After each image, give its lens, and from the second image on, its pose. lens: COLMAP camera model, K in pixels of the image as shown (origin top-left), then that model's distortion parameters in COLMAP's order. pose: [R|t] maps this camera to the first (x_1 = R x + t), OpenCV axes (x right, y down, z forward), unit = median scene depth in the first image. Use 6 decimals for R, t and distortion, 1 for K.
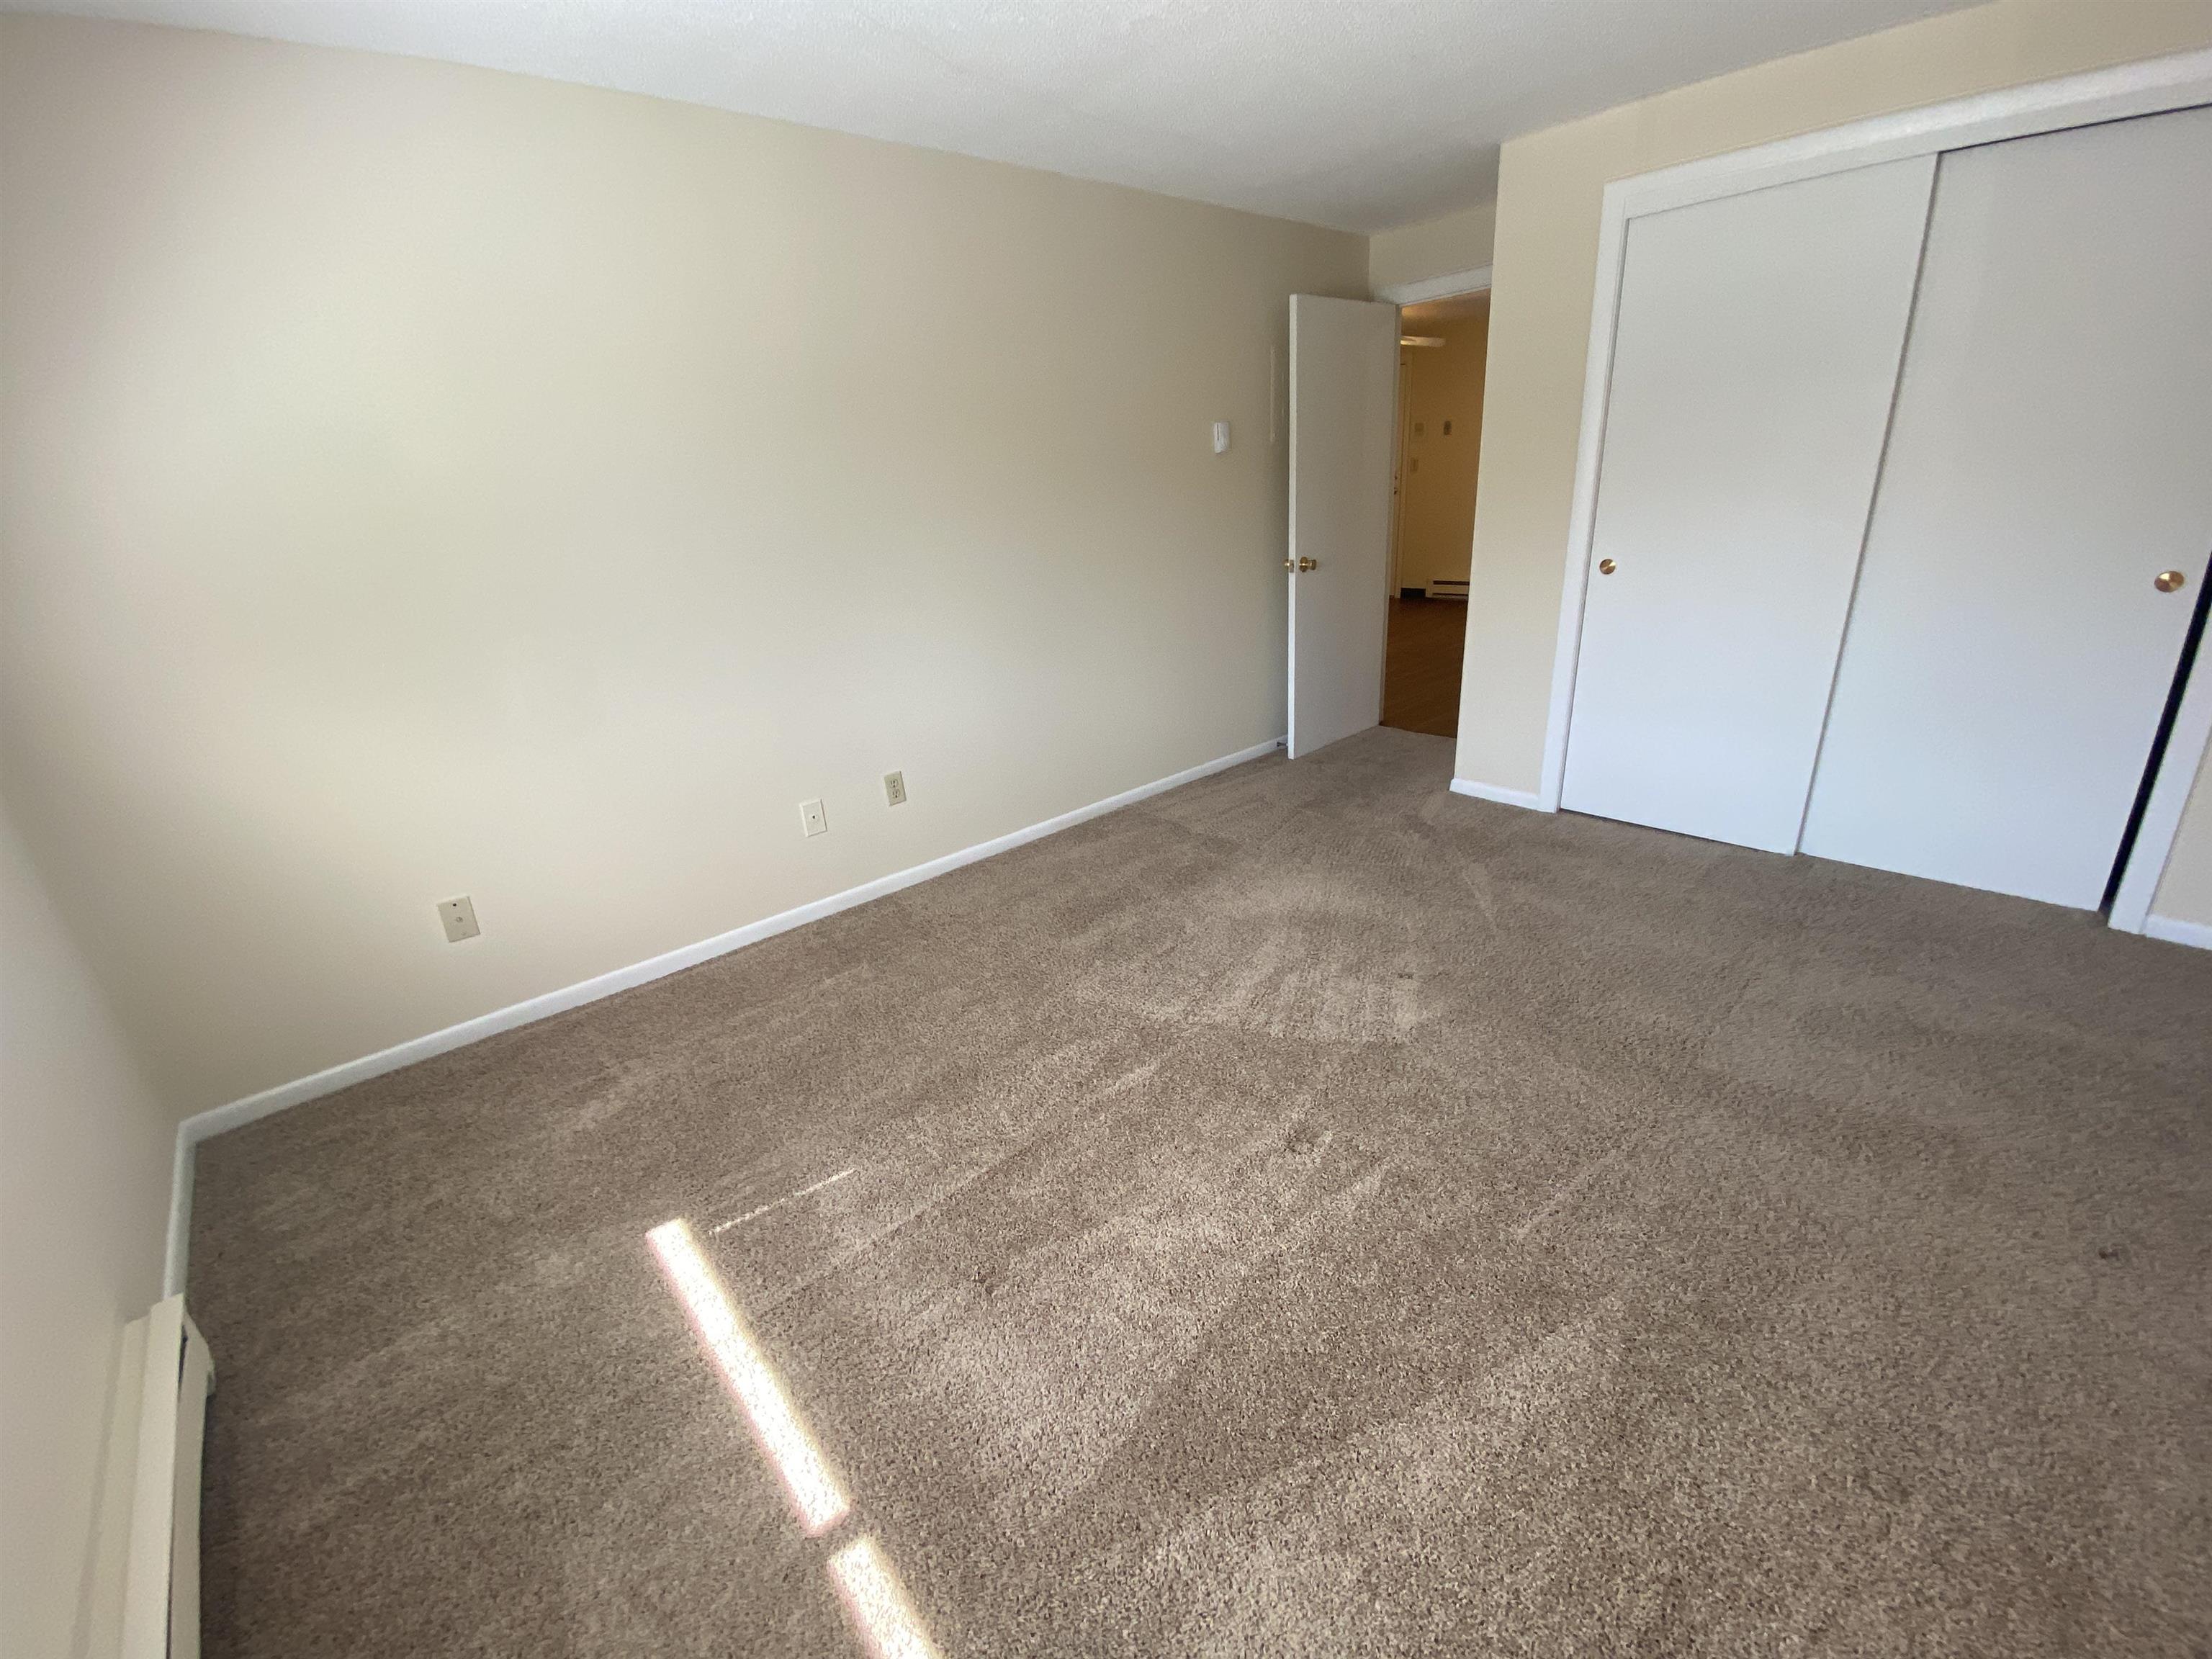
lens RADIAL K [[895.5, 0, 1105.6], [0, 895.5, 819.8], [0, 0, 1]] dist [0.038265, -0.028317]
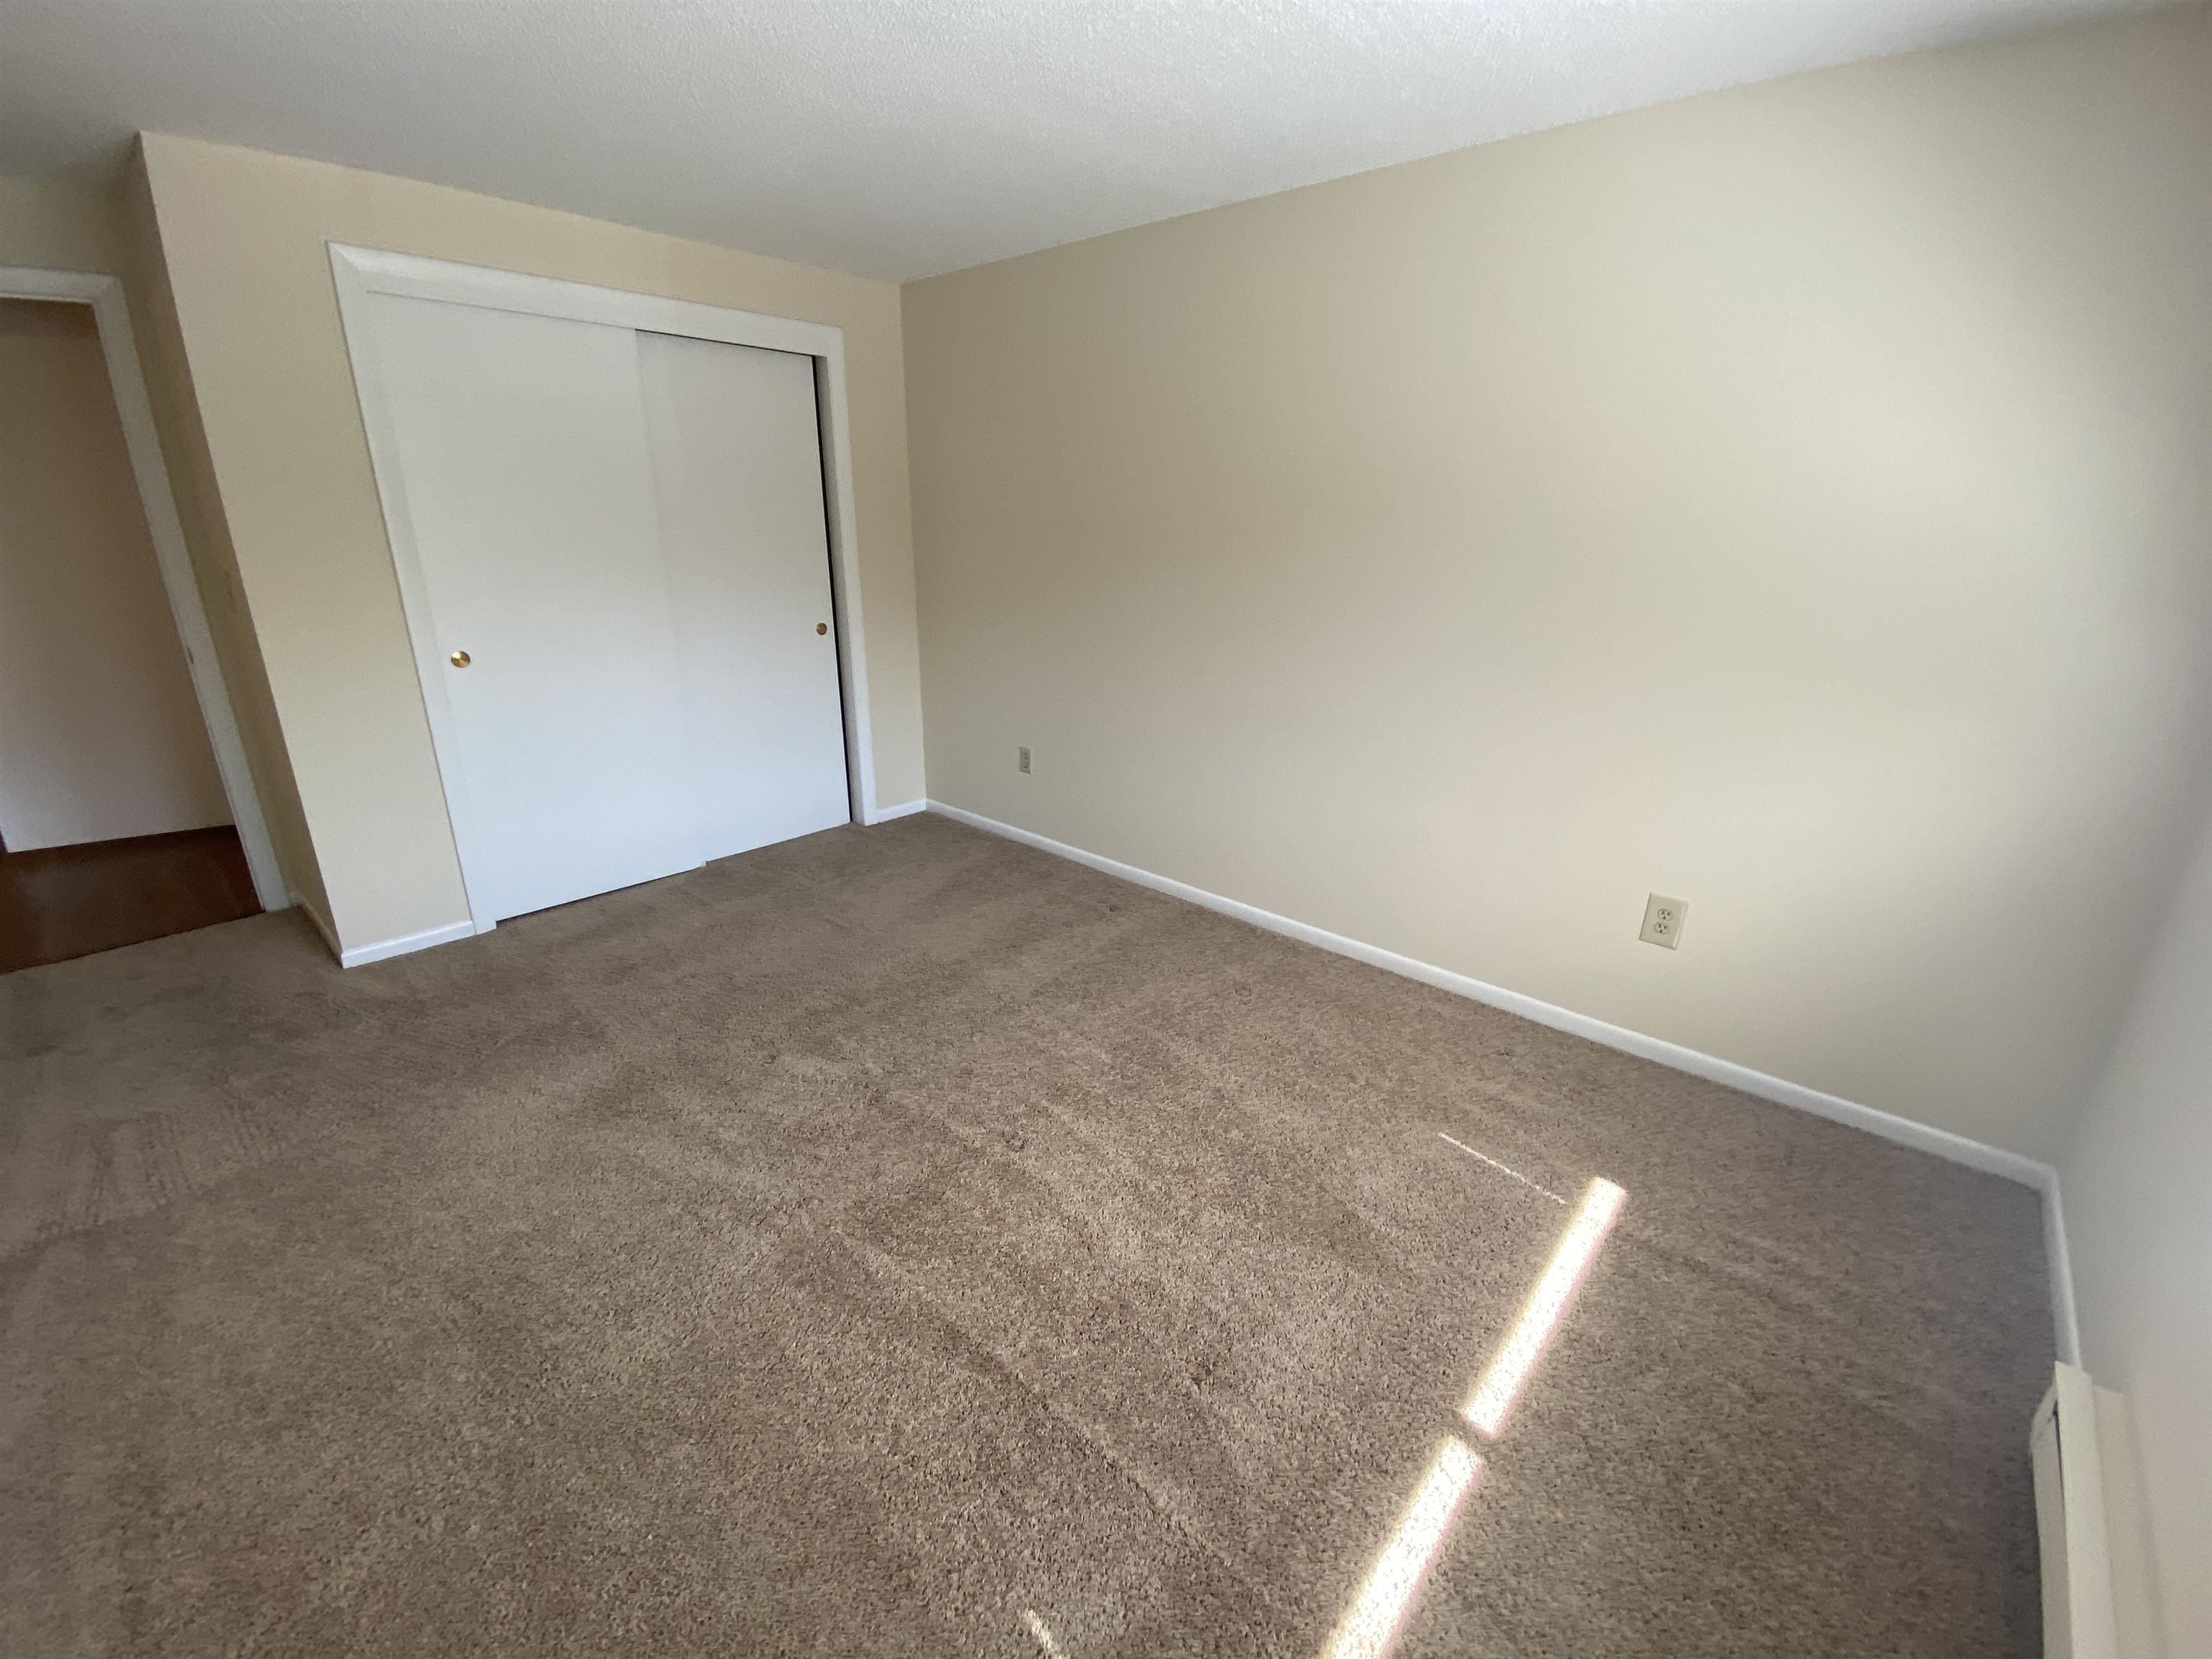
lens RADIAL K [[895.5, 0, 1105.6], [0, 895.5, 819.8], [0, 0, 1]] dist [0.038265, -0.028317]
pose [[-0.112914, -0.248940, 0.961914, -0.499233], [0.347256, 0.897170, 0.272947, -0.170434], [-0.930948, 0.364850, -0.014857, 0.502359]]
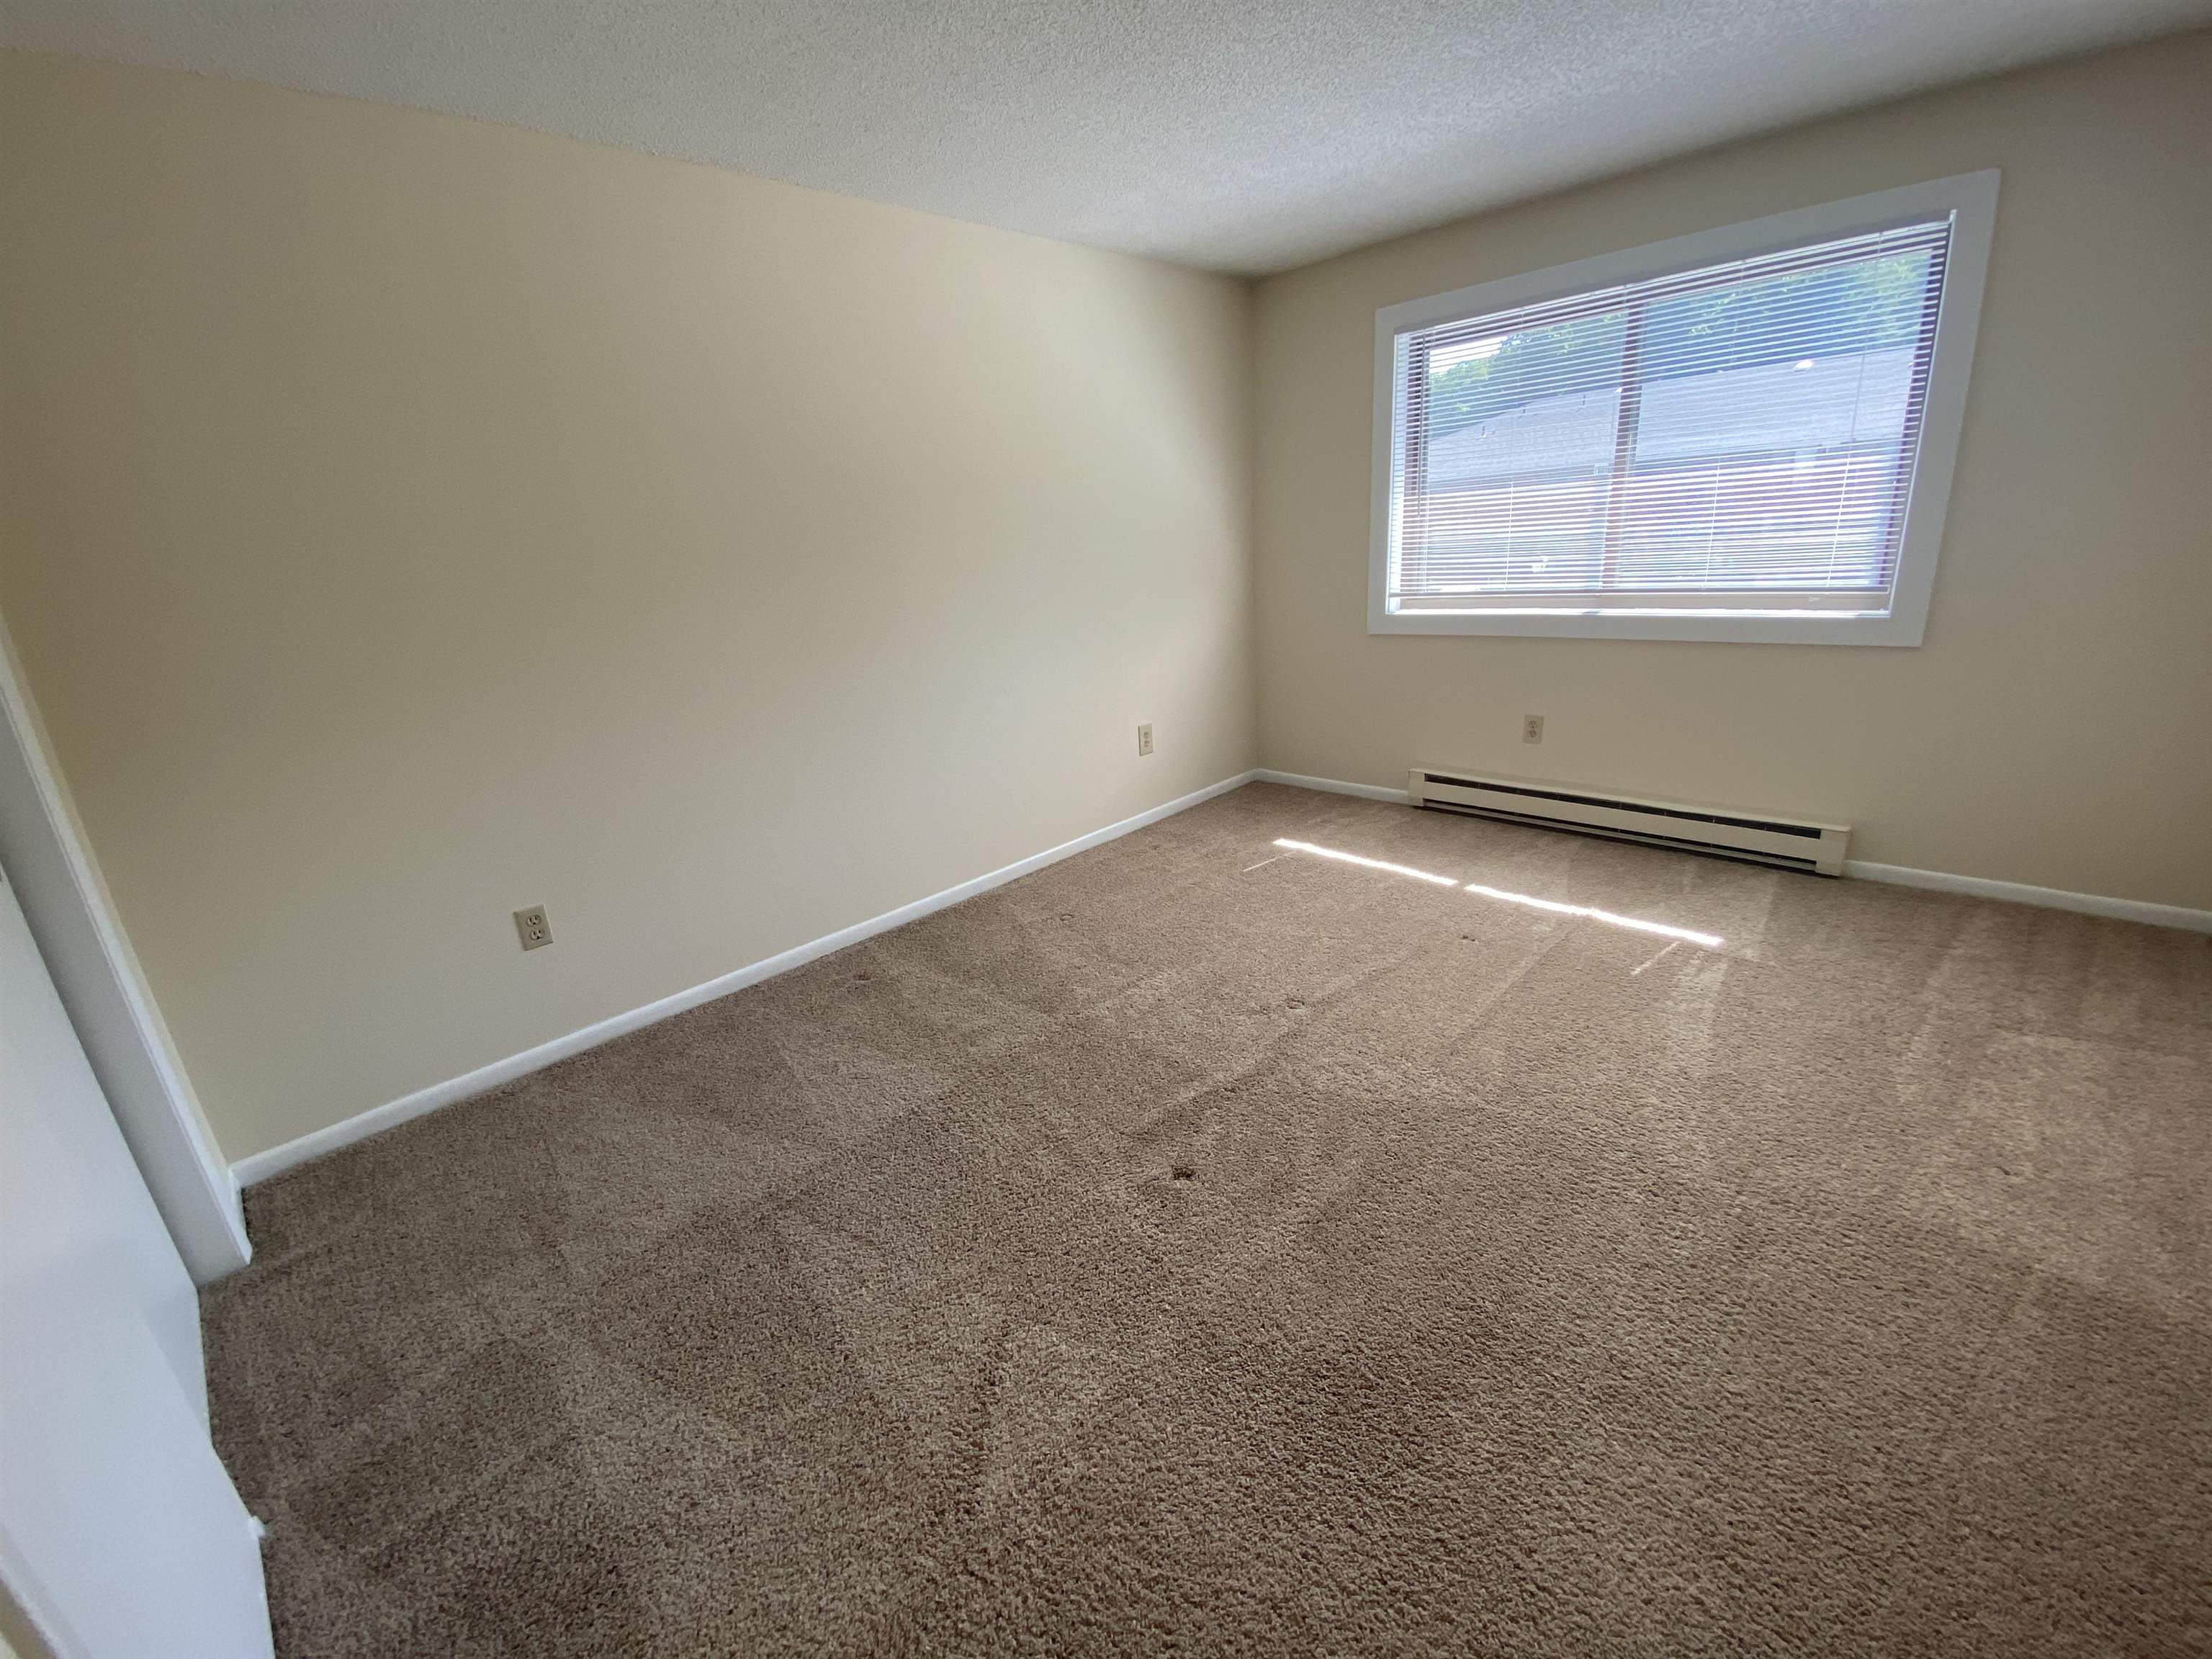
lens RADIAL K [[895.5, 0, 1105.6], [0, 895.5, 819.8], [0, 0, 1]] dist [0.038265, -0.028317]
pose [[-0.988731, 0.148410, -0.019631, 0.322493], [0.103682, 0.773454, 0.625315, -0.465842], [0.107987, 0.616233, -0.780126, 1.207456]]
